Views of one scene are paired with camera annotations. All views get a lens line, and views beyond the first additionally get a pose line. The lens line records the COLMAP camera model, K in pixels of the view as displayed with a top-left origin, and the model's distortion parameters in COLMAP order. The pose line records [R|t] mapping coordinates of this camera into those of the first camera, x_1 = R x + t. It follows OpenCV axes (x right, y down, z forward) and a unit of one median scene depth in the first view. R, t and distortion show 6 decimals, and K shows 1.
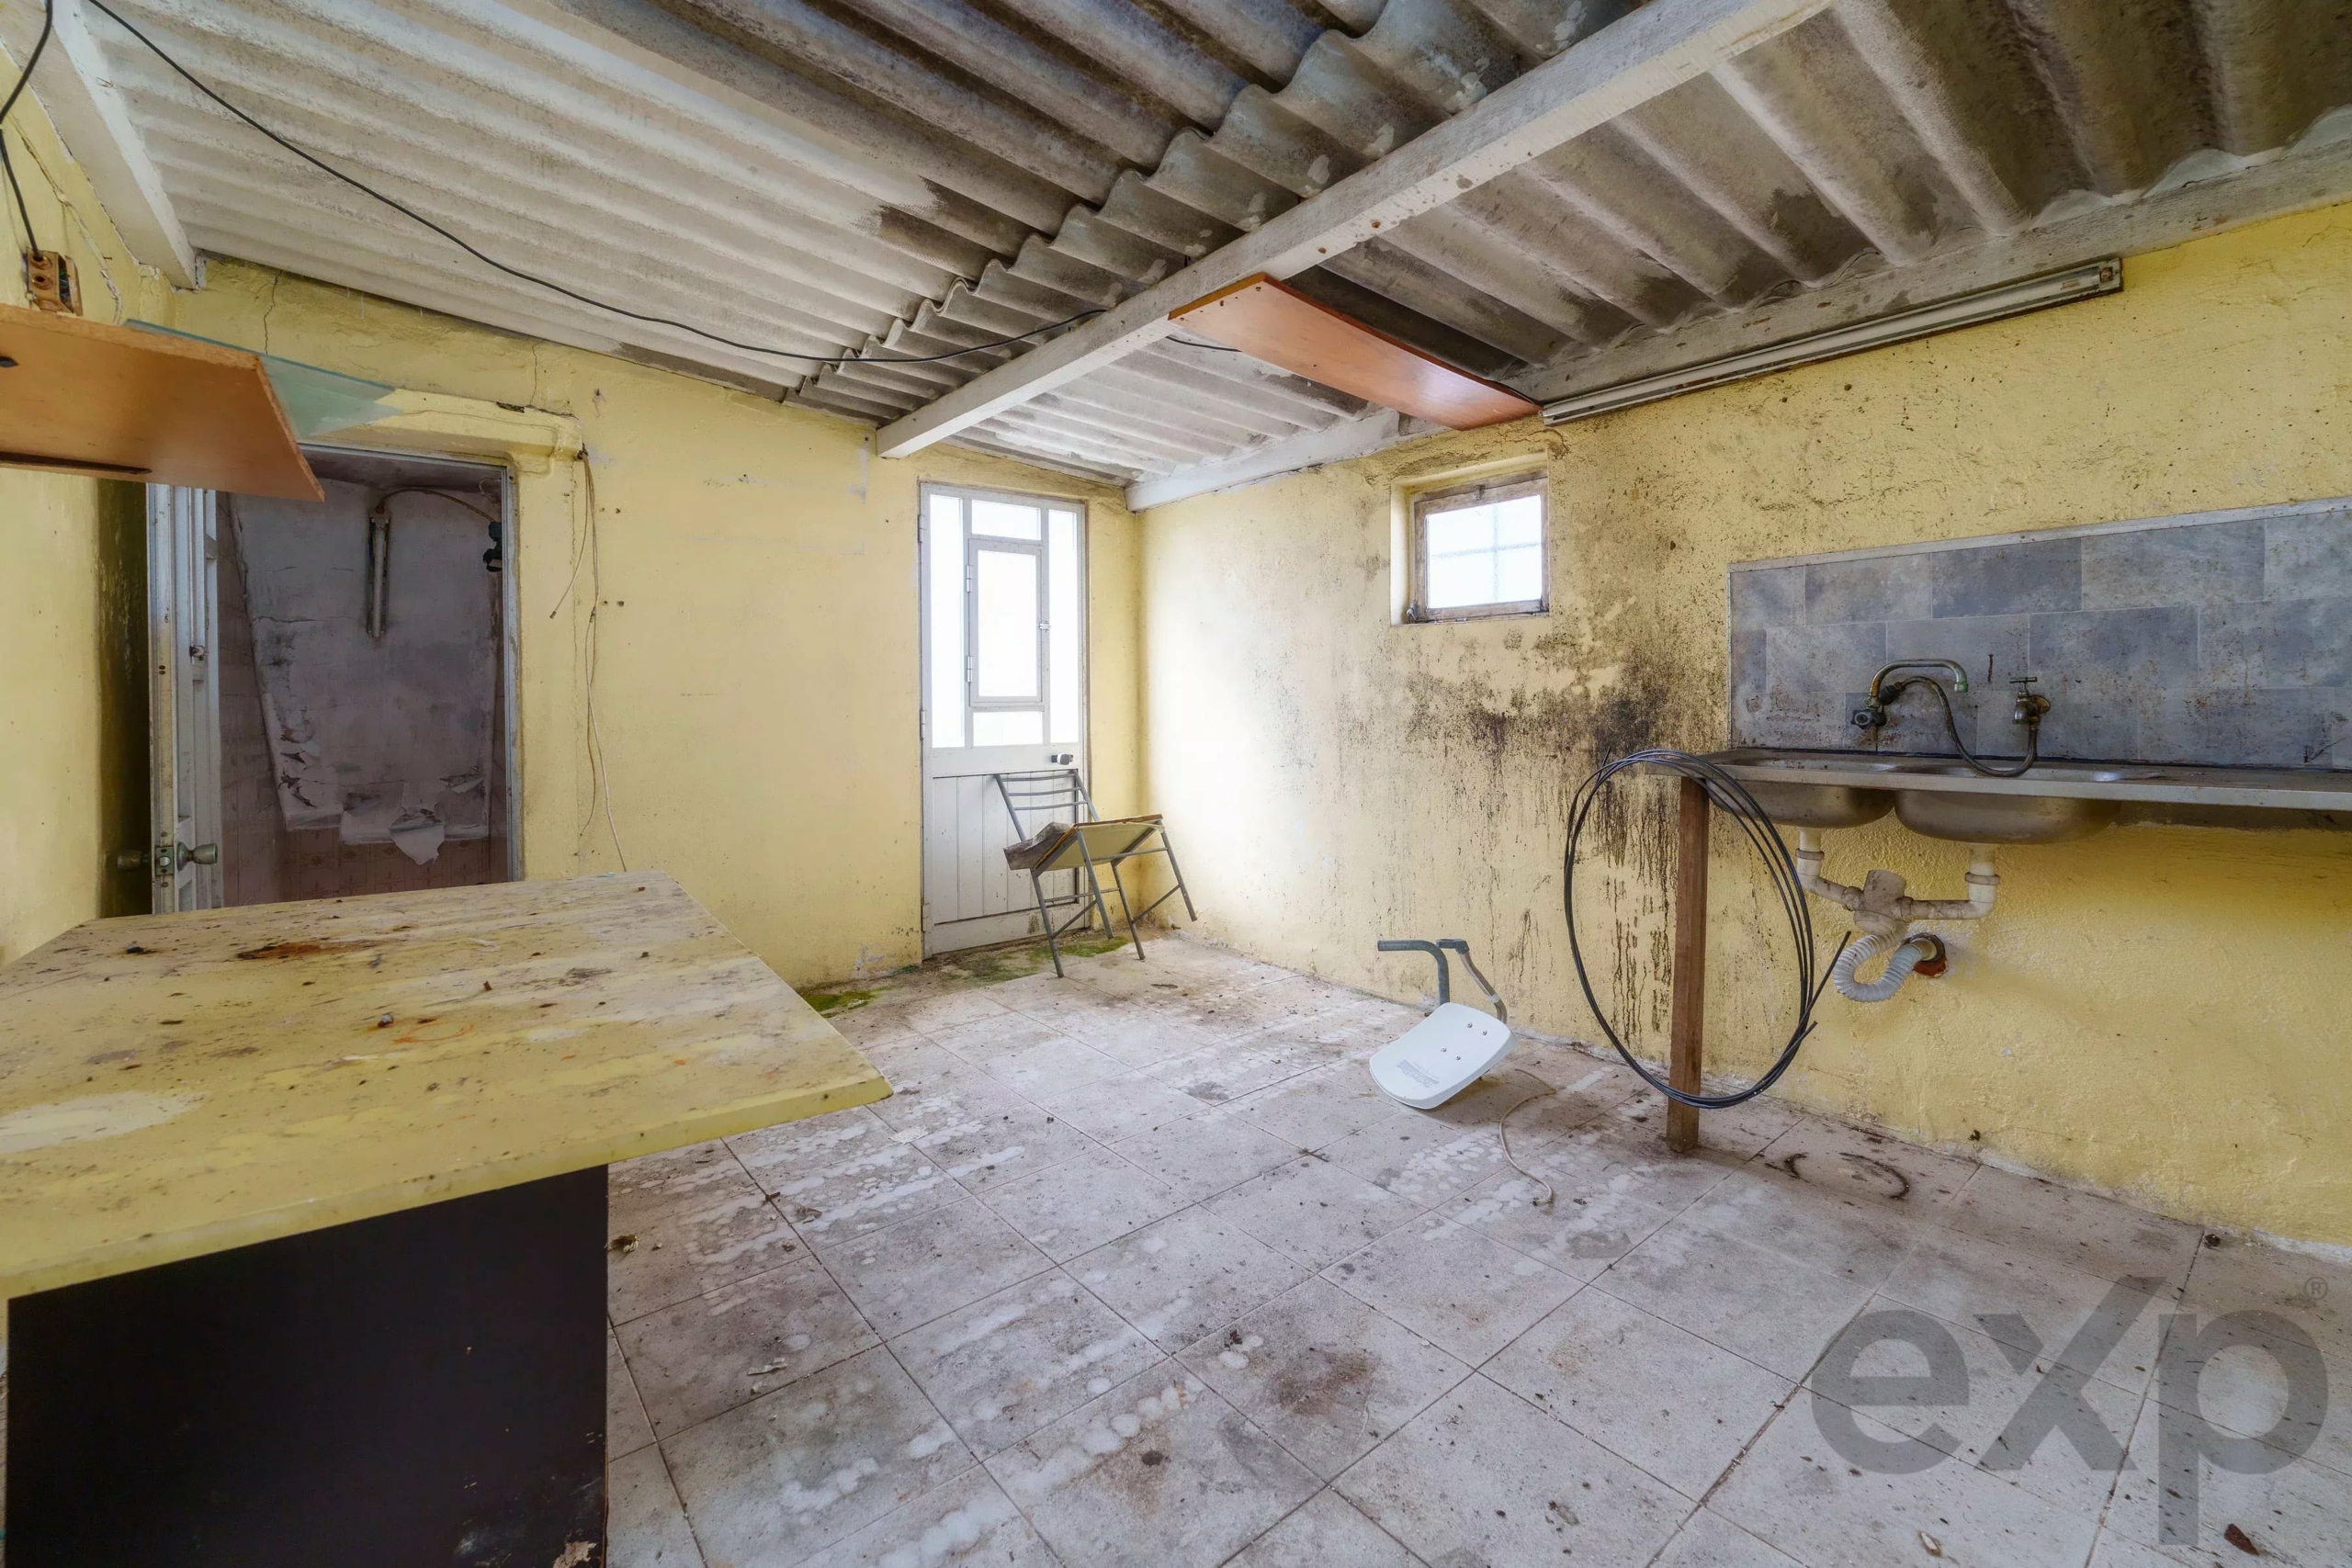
lens RADIAL K [[948.4, 0, 1158.5], [0, 948.4, 743.0], [0, 0, 1]] dist [0.002577, 0.000015]
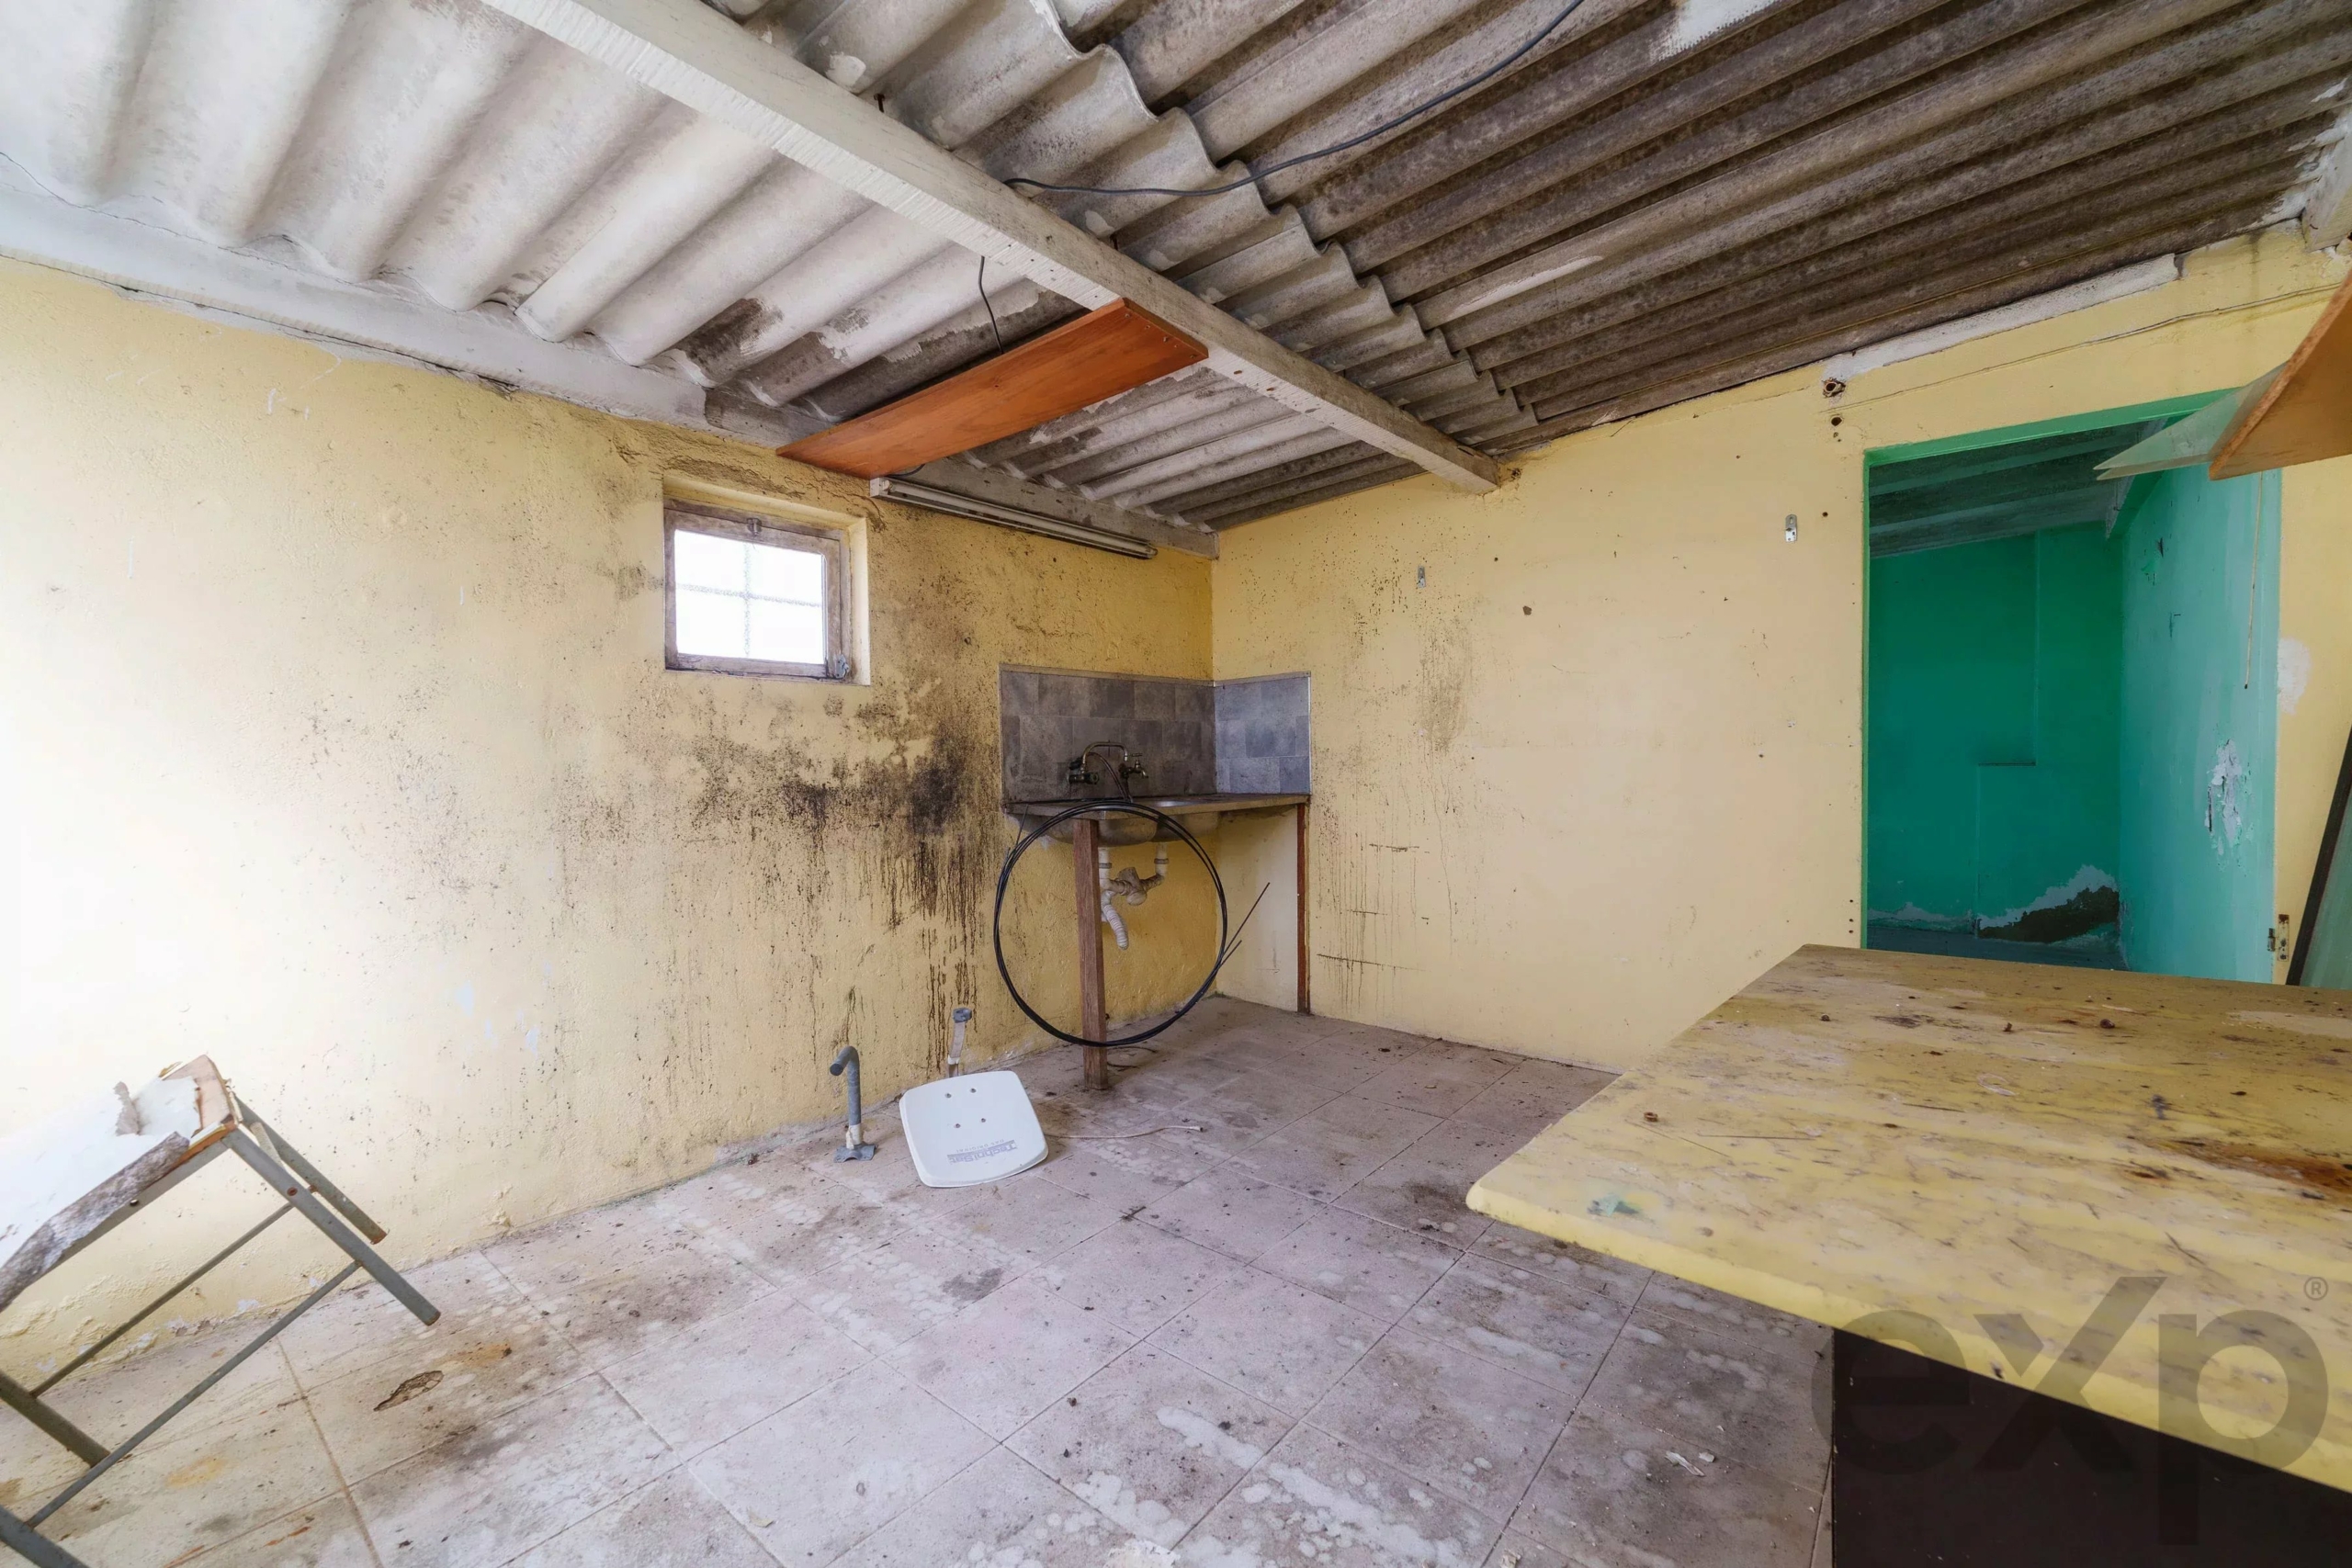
lens RADIAL K [[958.9, 0, 1196.3], [0, 958.9, 826.6], [0, 0, 1]] dist [0.000635, -0.000160]
pose [[-0.208602, -0.056149, 0.976388, -0.713167], [0.061878, 0.995593, 0.070473, -0.038813], [-0.976041, 0.075118, -0.204208, 0.960194]]
